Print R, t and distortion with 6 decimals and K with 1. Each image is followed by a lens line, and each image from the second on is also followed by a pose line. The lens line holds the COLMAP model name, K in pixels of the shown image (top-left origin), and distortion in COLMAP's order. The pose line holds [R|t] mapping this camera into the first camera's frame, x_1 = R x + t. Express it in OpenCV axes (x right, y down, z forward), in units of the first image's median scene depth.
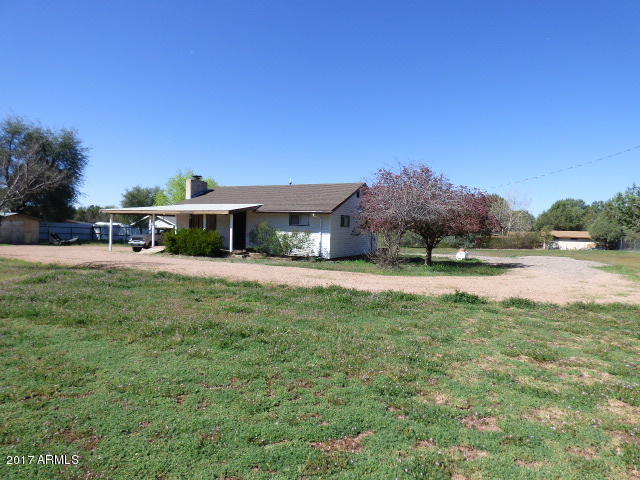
lens RADIAL K [[399.7, 0, 321.5], [0, 399.7, 240.6], [0, 0, 1]] dist [-0.005954, -0.002217]
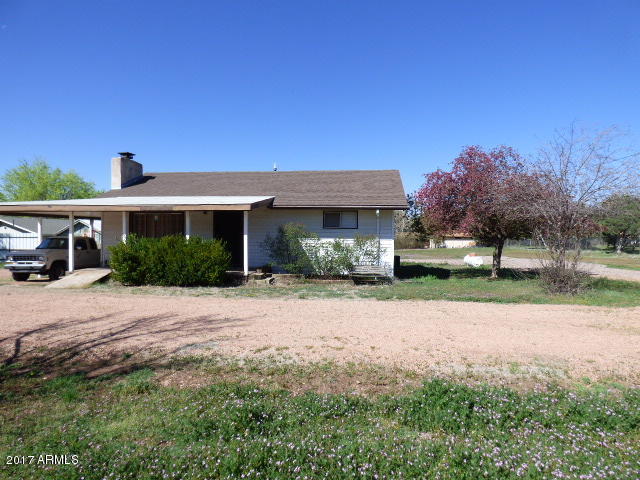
lens RADIAL K [[384.9, 0, 321.2], [0, 384.9, 235.8], [0, 0, 1]] dist [0.003827, 0.000782]
pose [[0.936944, -0.022061, 0.348783, -0.301805], [0.029296, 0.999451, -0.015483, -0.016142], [-0.348250, 0.024725, 0.937076, 0.407964]]
